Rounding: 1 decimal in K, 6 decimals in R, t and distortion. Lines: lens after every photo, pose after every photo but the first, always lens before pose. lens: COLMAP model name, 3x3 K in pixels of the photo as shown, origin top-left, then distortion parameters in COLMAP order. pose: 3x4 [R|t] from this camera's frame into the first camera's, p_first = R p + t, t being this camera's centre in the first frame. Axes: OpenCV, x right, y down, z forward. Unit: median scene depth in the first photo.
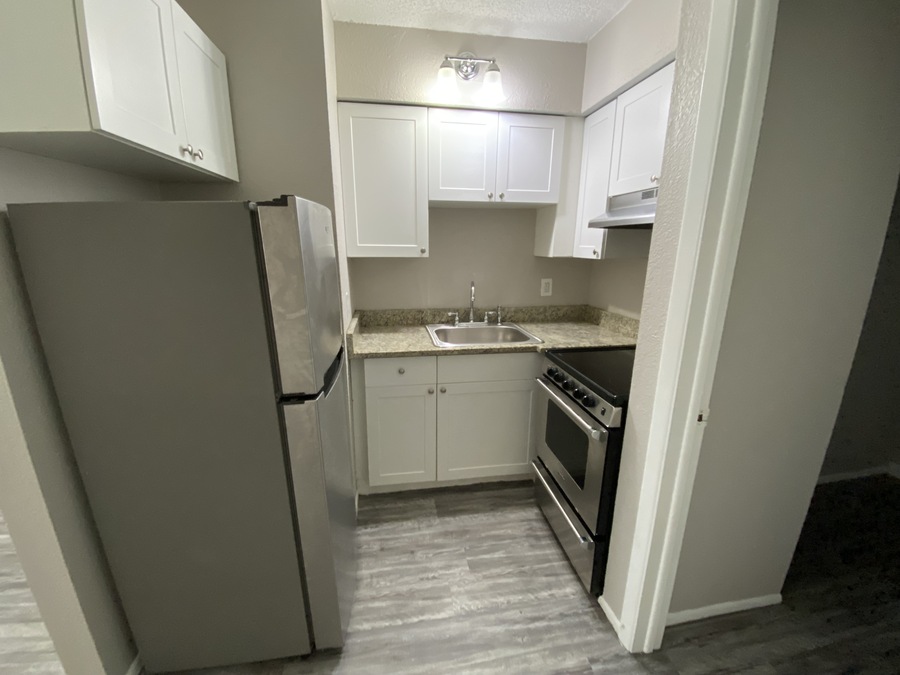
lens RADIAL K [[363.6, 0, 450.0], [0, 363.6, 337.5], [0, 0, 1]] dist [0.018477, -0.025985]
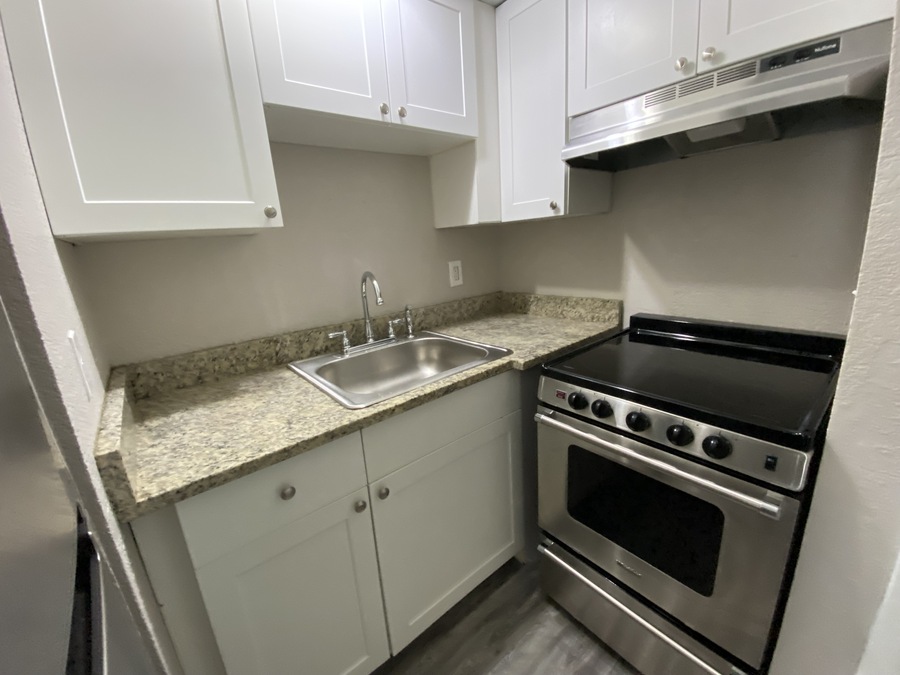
lens RADIAL K [[363.6, 0, 450.0], [0, 363.6, 337.5], [0, 0, 1]] dist [0.018477, -0.025985]
pose [[0.860079, -0.188166, 0.474192, -0.115967], [0.192686, 0.980462, 0.039572, -0.051706], [-0.472373, 0.057335, 0.879532, 0.448976]]
